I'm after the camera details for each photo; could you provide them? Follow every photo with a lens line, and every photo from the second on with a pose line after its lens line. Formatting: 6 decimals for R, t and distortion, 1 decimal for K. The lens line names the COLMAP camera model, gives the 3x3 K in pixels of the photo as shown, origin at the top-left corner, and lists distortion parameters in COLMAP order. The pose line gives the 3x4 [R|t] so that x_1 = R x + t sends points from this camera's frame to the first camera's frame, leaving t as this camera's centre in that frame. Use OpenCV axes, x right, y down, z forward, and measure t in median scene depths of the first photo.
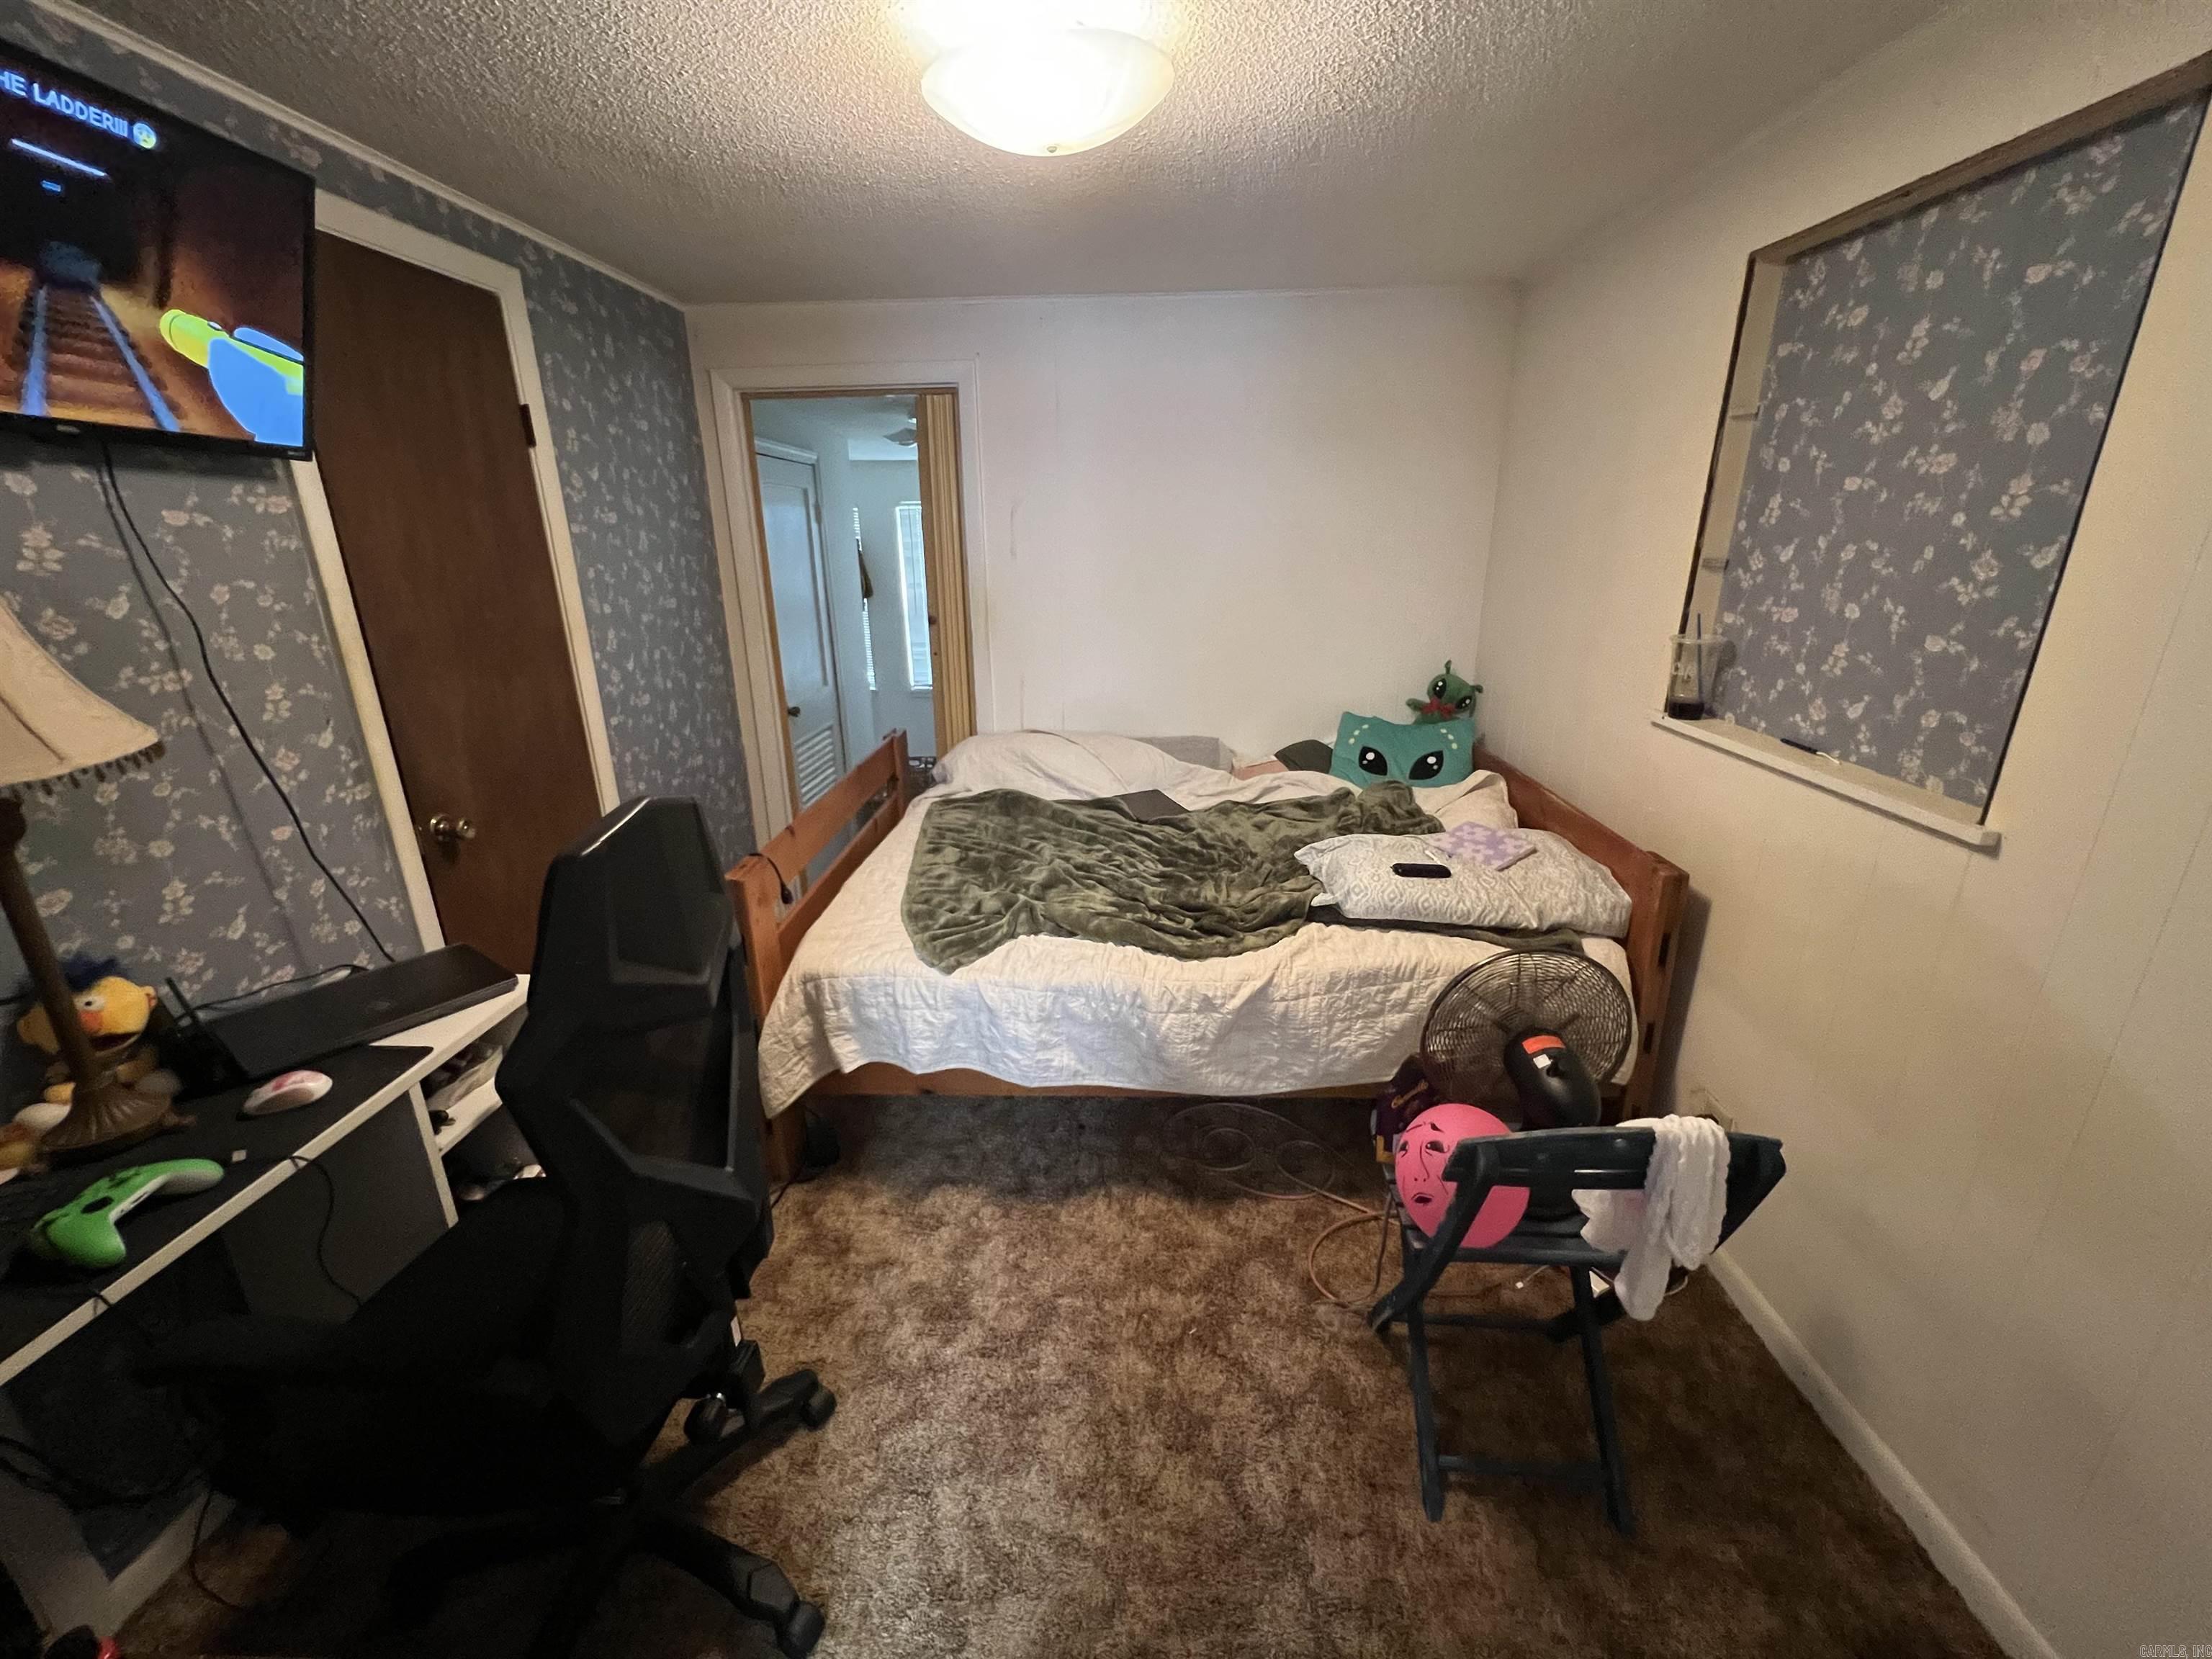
lens RADIAL K [[895.4, 0, 1089.9], [0, 895.4, 825.6], [0, 0, 1]] dist [-0.002512, 0.000232]
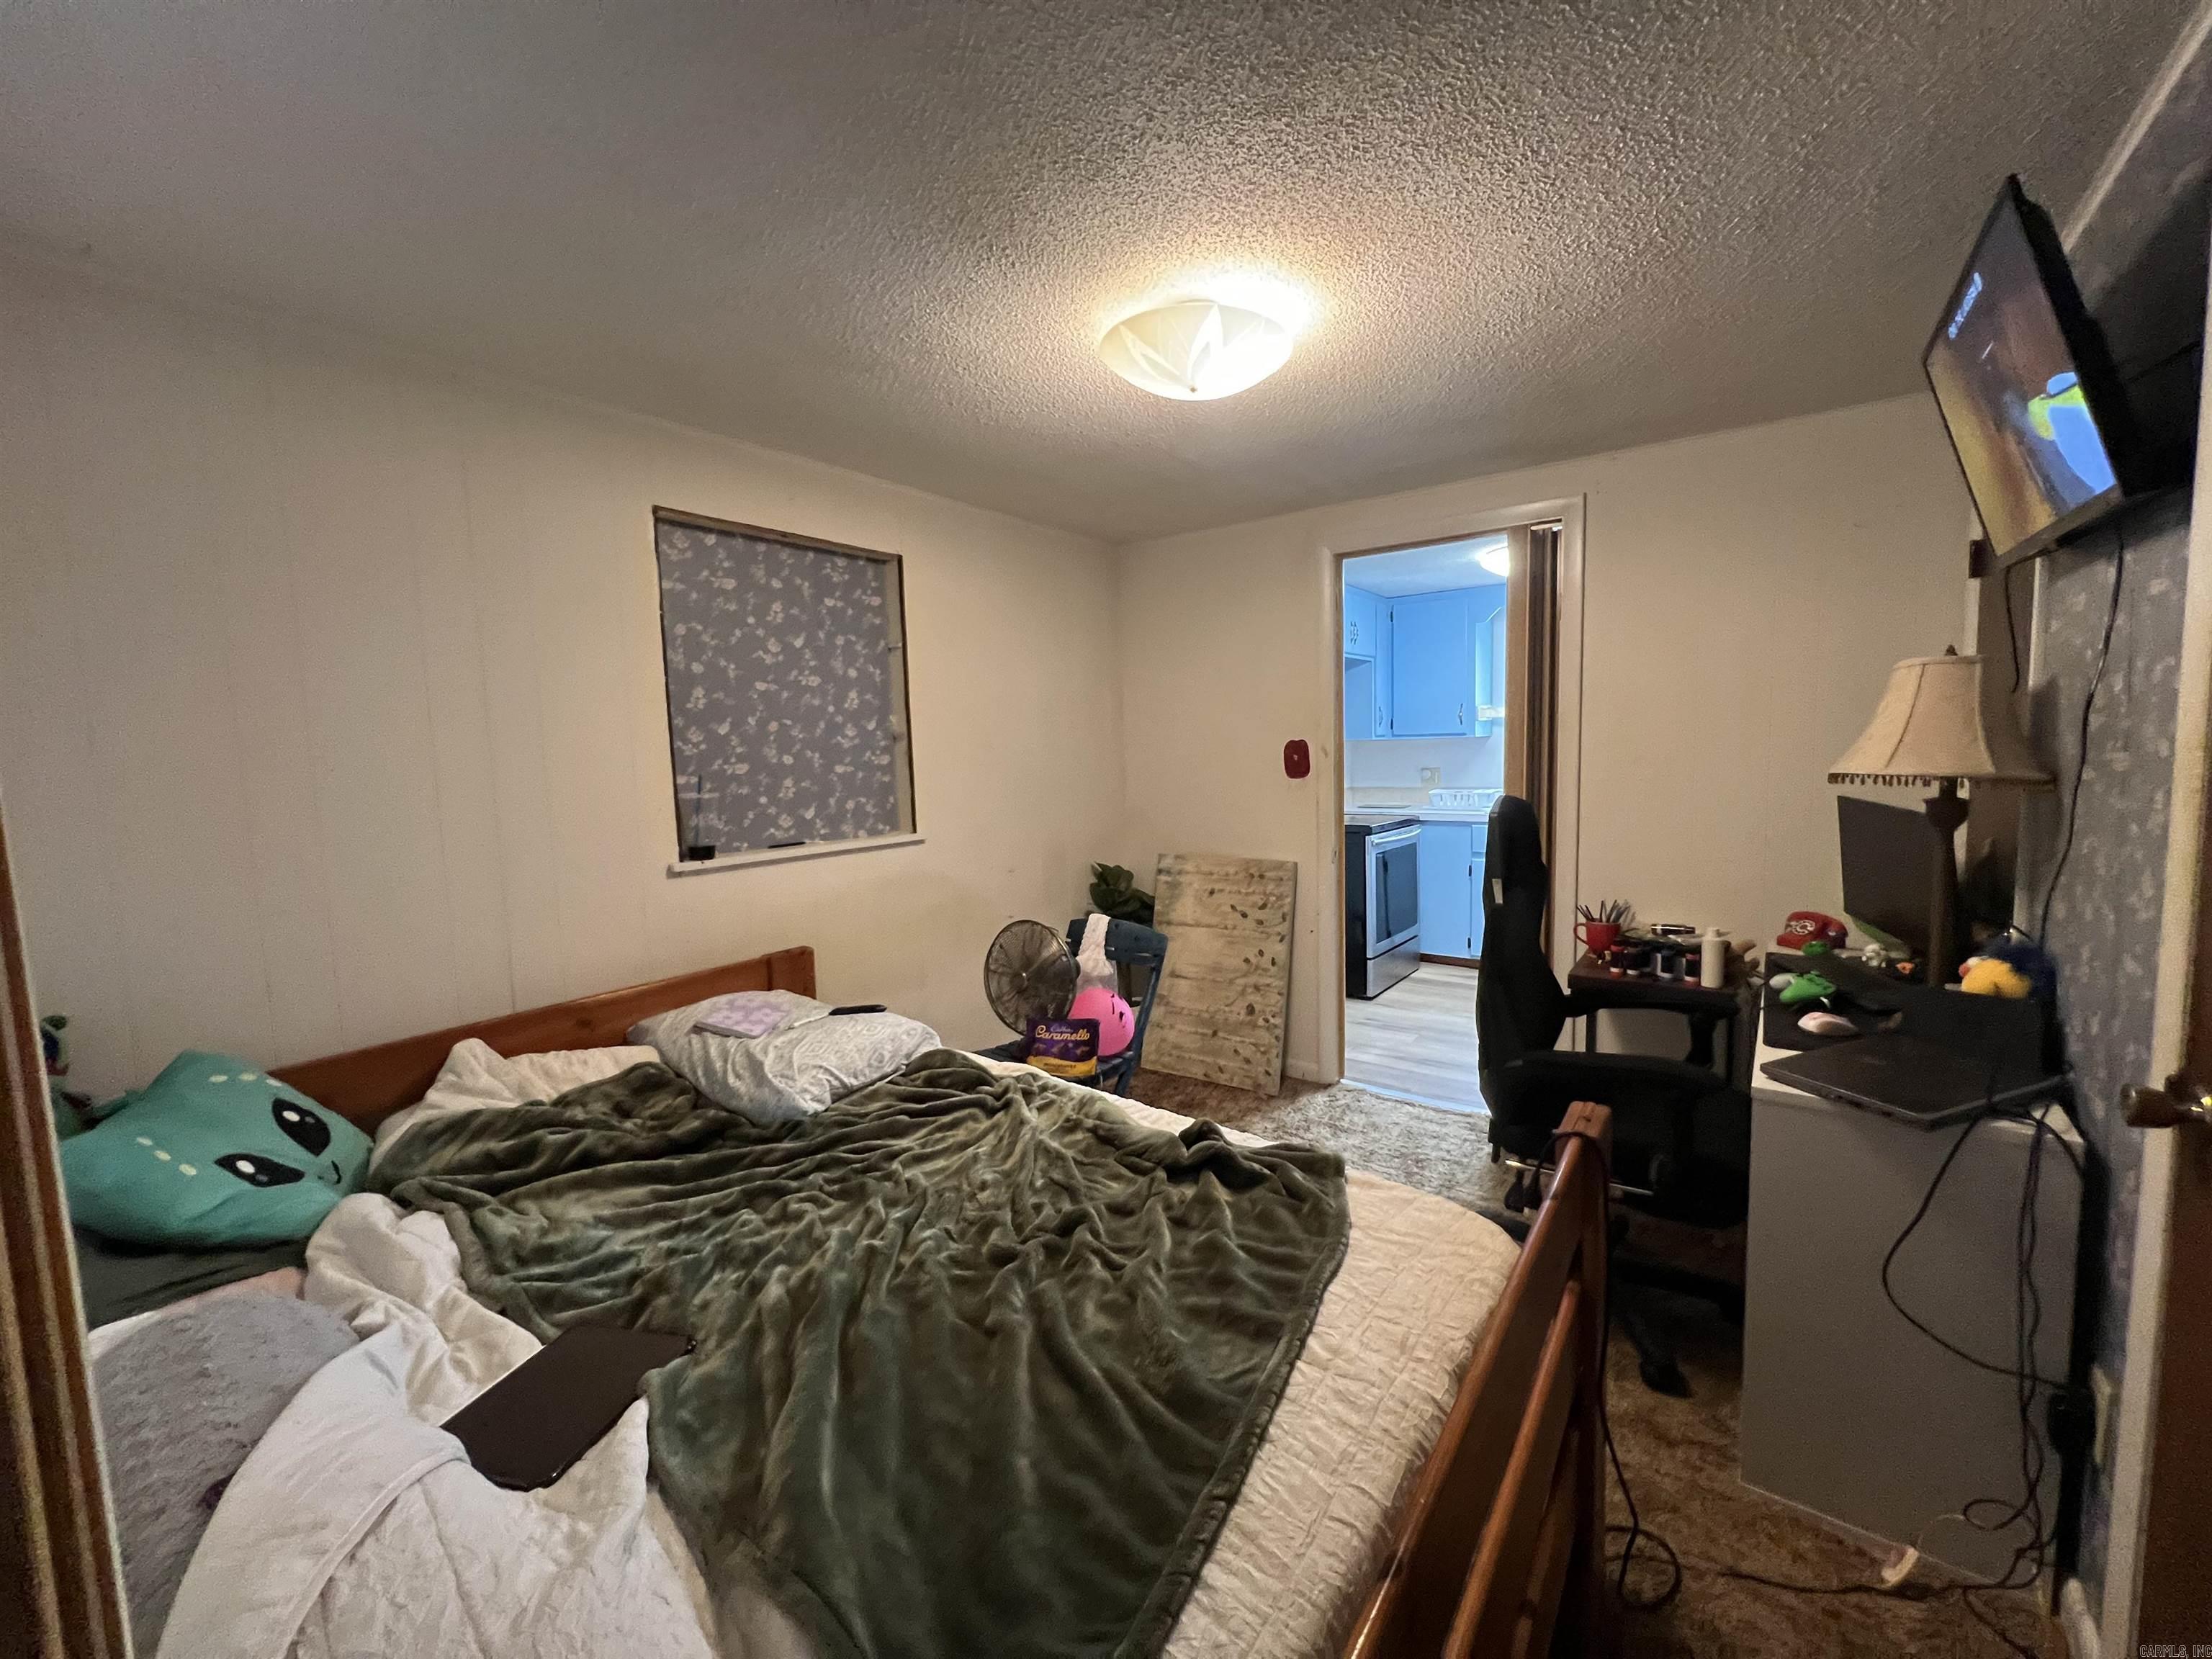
lens RADIAL K [[892.9, 0, 1091.8], [0, 892.9, 830.8], [0, 0, 1]] dist [-0.003036, 0.001019]
pose [[-0.827870, -0.009328, 0.560842, -0.573276], [0.220437, 0.914004, 0.340594, -0.573833], [-0.515789, 0.405598, -0.754620, 2.064785]]
